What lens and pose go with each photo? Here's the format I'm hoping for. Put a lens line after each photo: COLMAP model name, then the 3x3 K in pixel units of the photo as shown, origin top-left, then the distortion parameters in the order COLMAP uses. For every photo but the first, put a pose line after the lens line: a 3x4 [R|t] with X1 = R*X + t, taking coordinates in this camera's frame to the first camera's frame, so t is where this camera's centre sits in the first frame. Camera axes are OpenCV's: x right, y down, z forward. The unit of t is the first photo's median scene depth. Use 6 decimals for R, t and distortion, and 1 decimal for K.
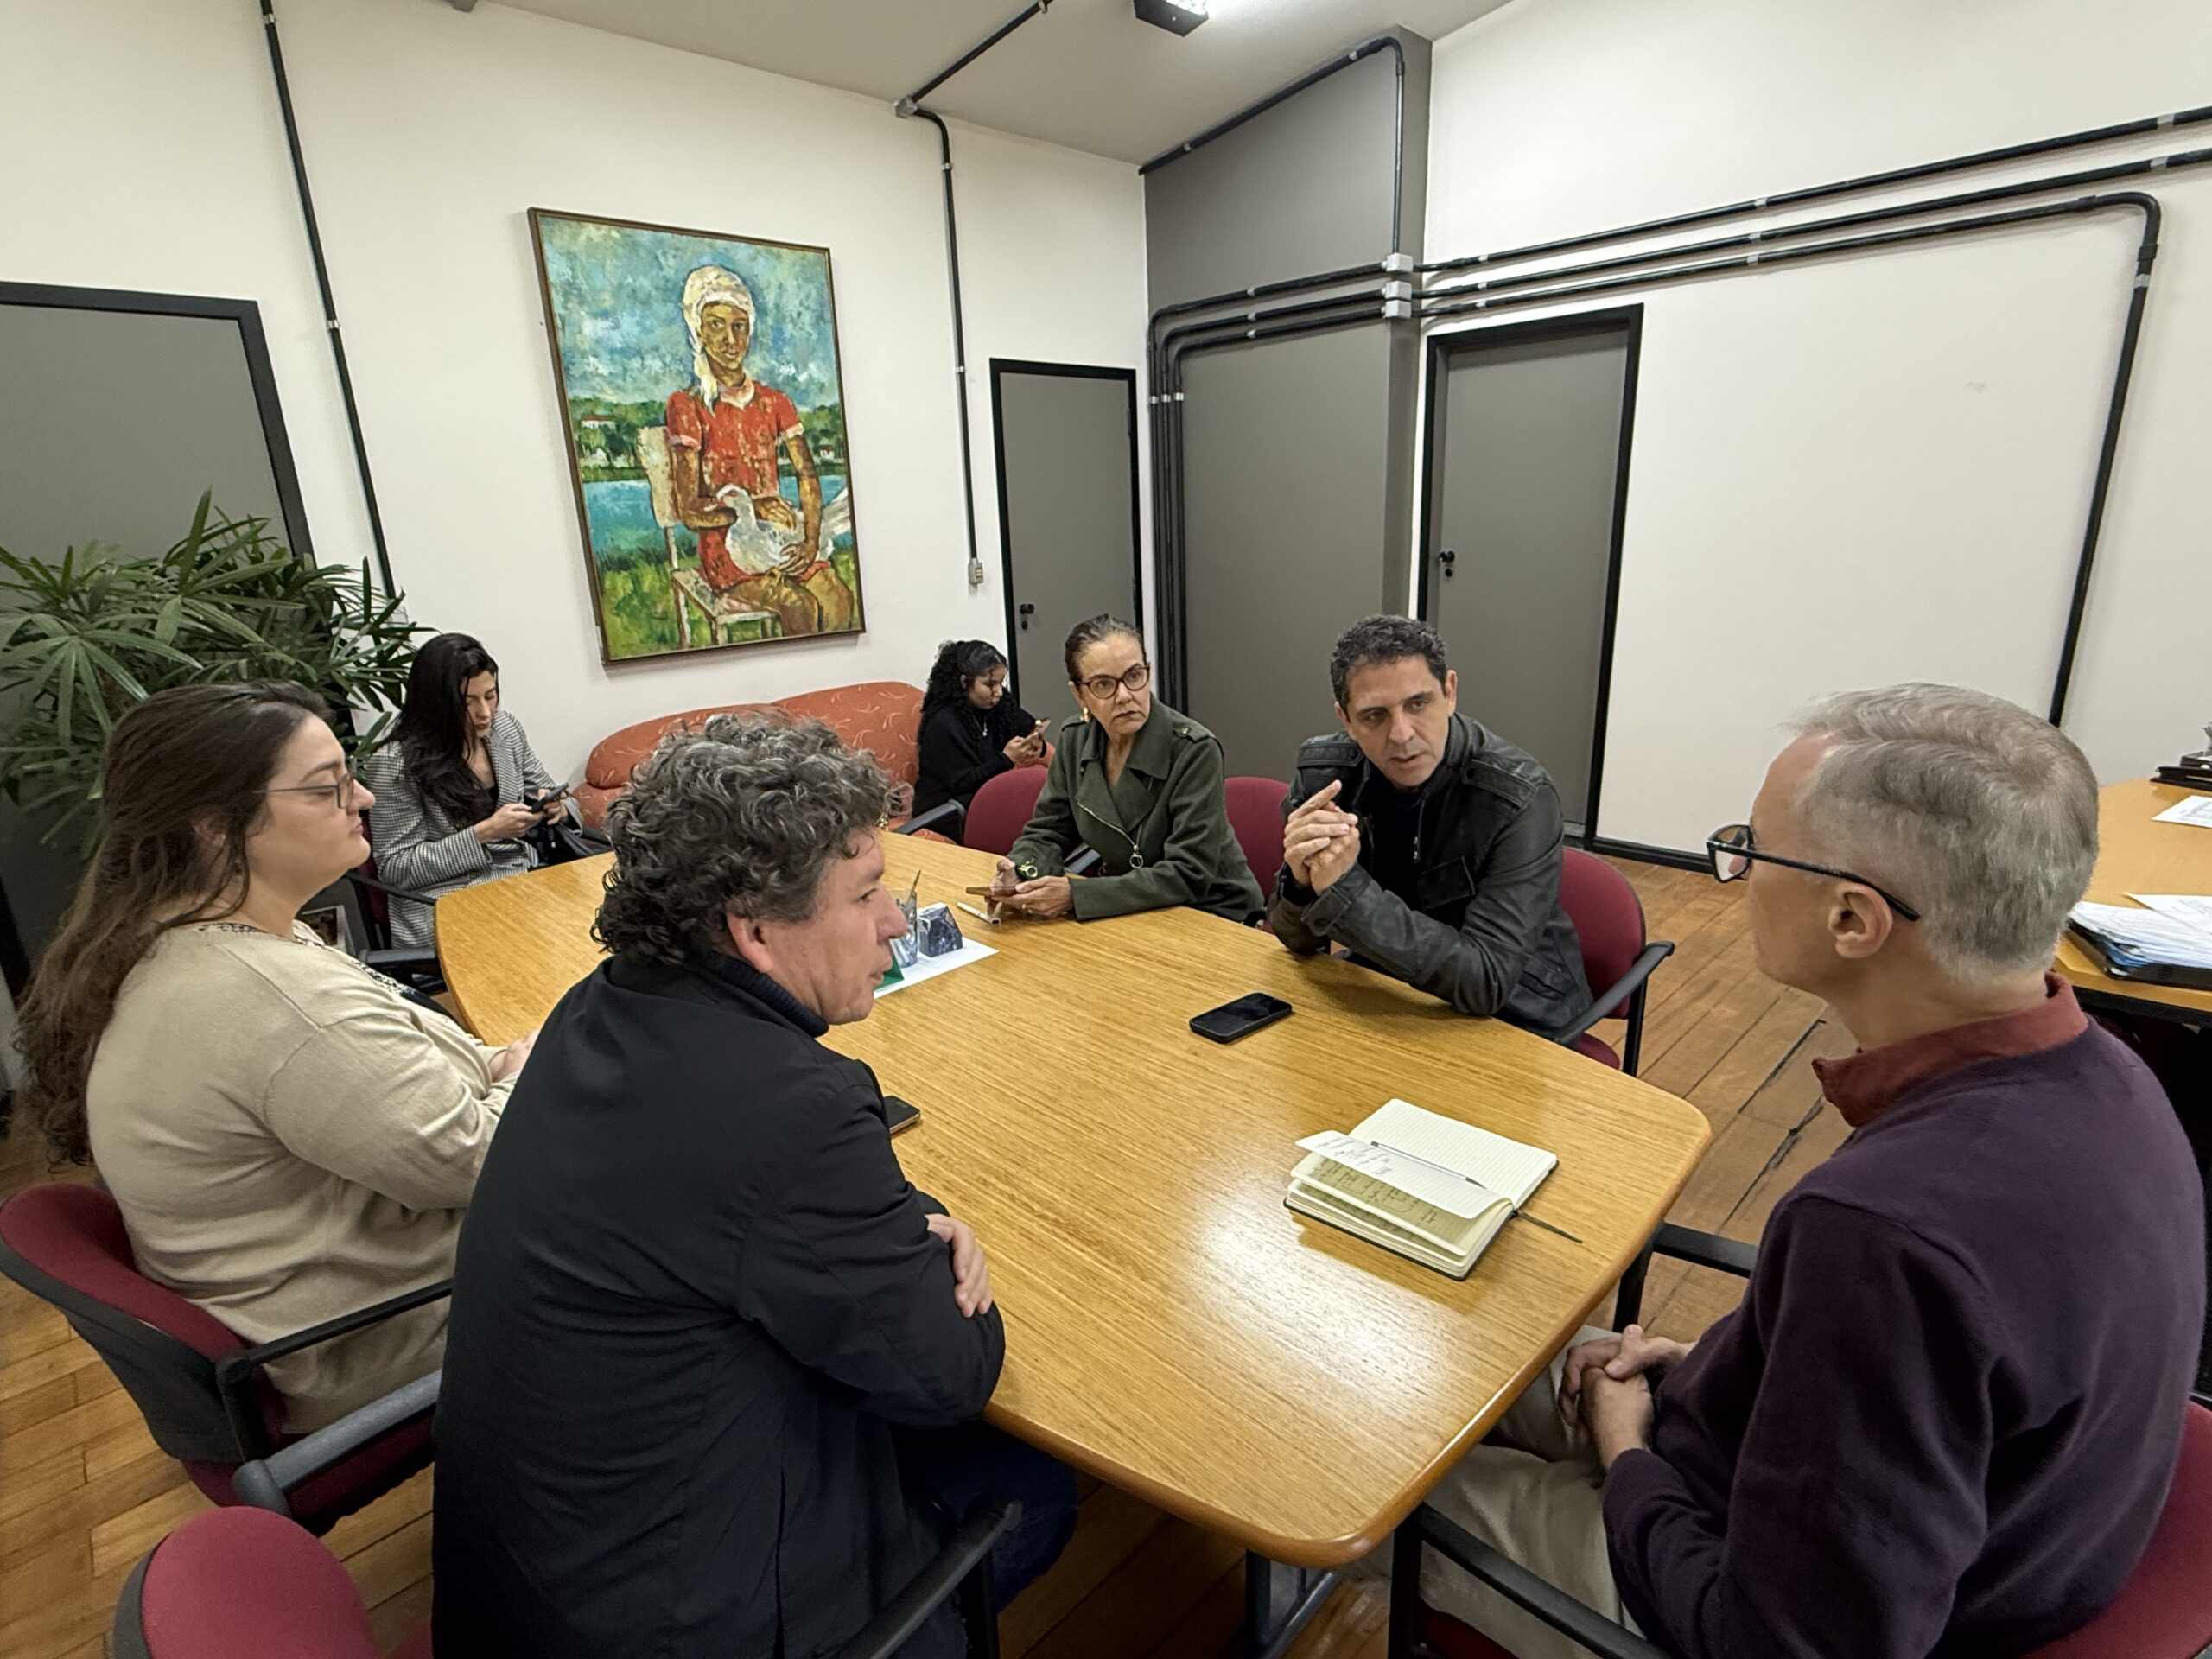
lens RADIAL K [[1118.9, 0, 1103.7], [0, 1118.9, 820.5], [0, 0, 1]] dist [-0.002581, 0.001001]
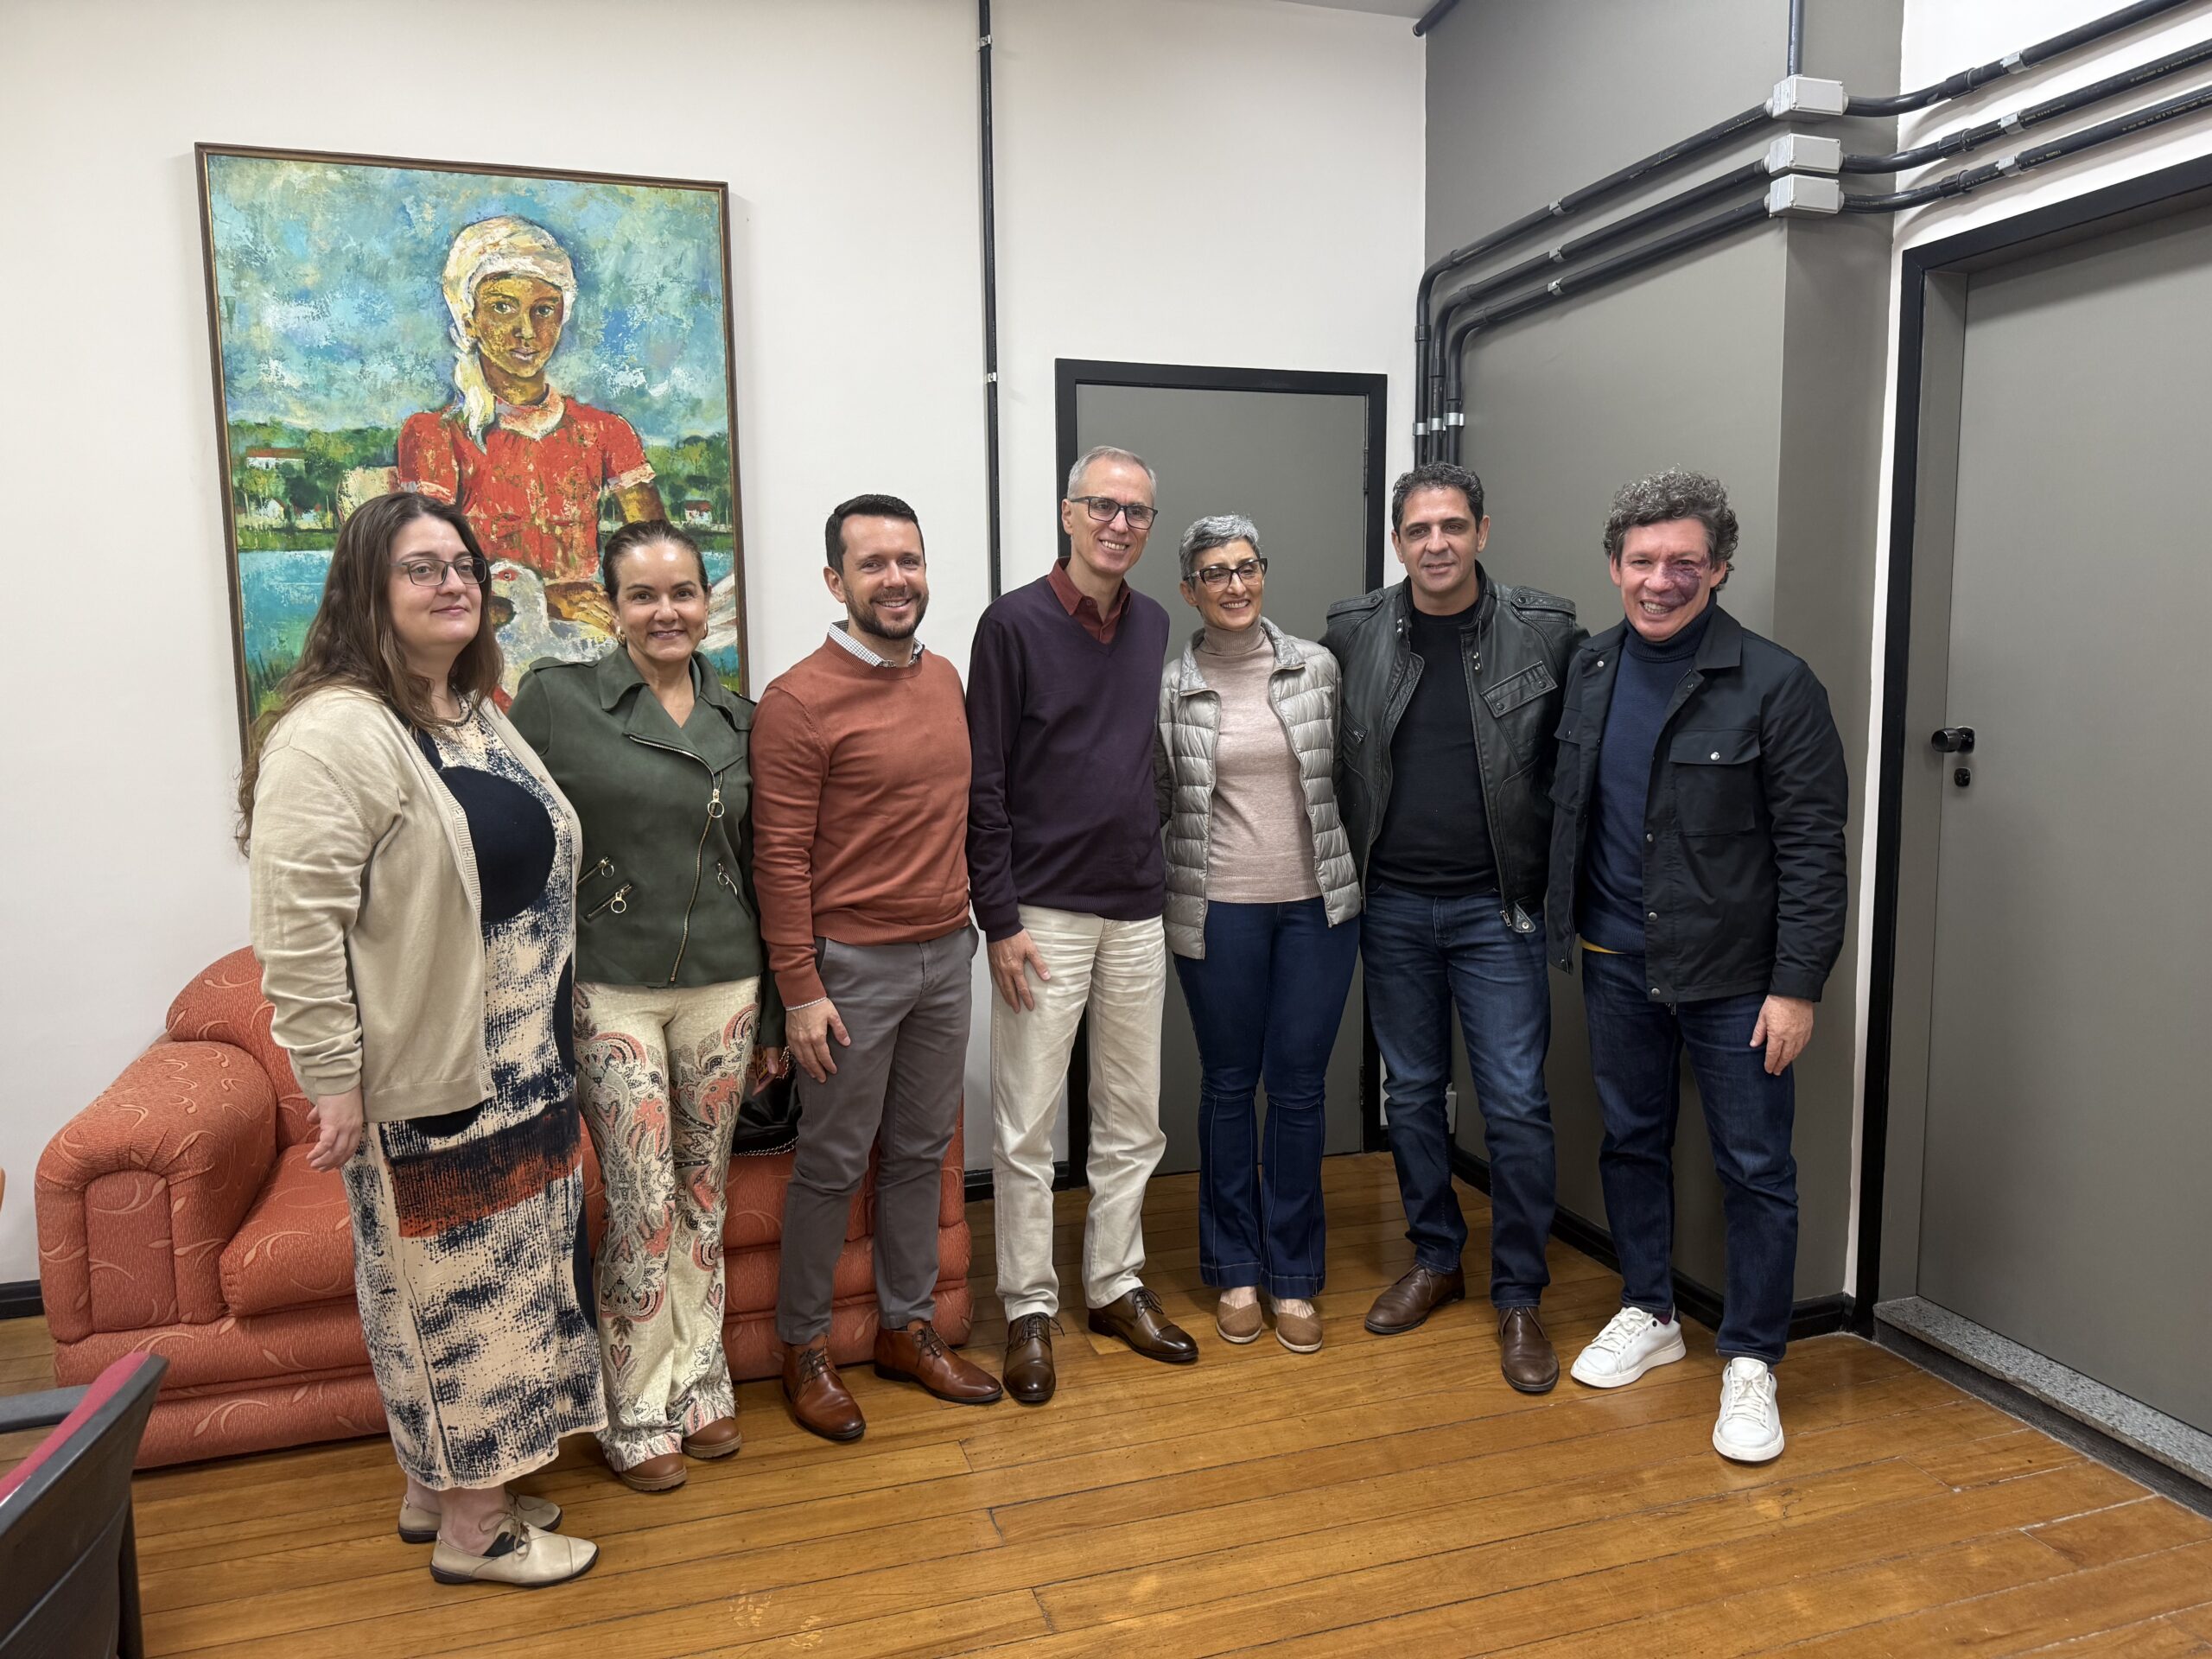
lens RADIAL K [[1600.5, 0, 1114.8], [0, 1600.5, 840.9], [0, 0, 1]] dist [0.003468, -0.010452]
pose [[0.895346, 0.077065, -0.438652, 0.357029], [-0.144215, 0.982017, -0.121836, -0.095484], [0.421375, 0.172346, 0.890359, 0.401128]]
